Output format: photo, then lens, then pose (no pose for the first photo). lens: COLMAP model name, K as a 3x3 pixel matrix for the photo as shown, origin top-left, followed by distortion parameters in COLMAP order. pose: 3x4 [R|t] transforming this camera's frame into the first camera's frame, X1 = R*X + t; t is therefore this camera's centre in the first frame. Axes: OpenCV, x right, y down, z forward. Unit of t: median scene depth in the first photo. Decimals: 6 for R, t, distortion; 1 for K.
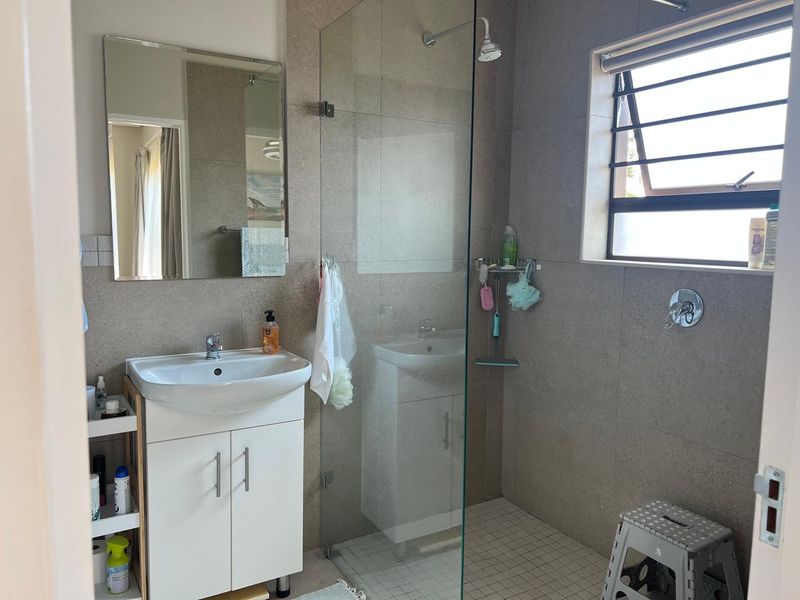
lens RADIAL K [[605.0, 0, 400.0], [0, 605.0, 300.0], [0, 0, 1]] dist [0.003400, -0.001022]
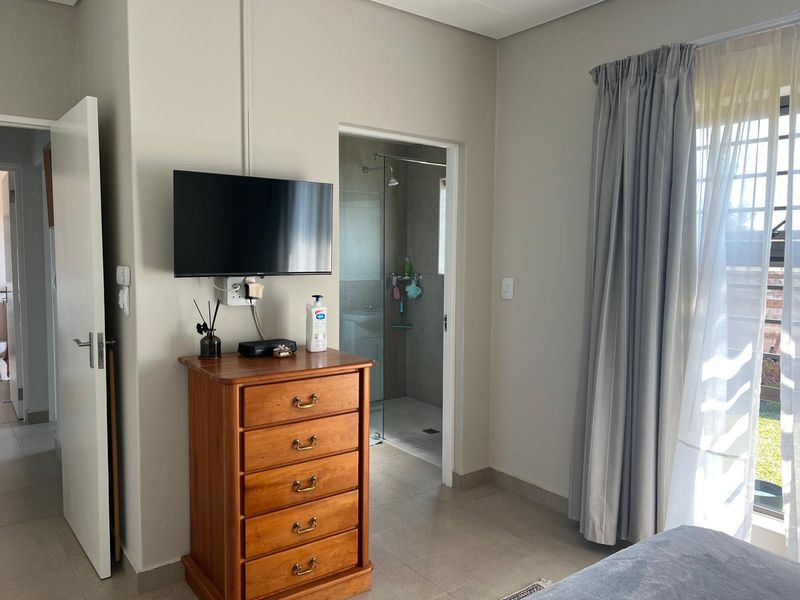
lens RADIAL K [[629.7, 0, 400.0], [0, 629.7, 300.0], [0, 0, 1]] dist [-0.002114, -0.000700]
pose [[0.993968, -0.013815, 0.108800, -0.074023], [0.017912, 0.999163, -0.036769, 0.098118], [-0.108201, 0.038496, 0.993383, -1.093538]]
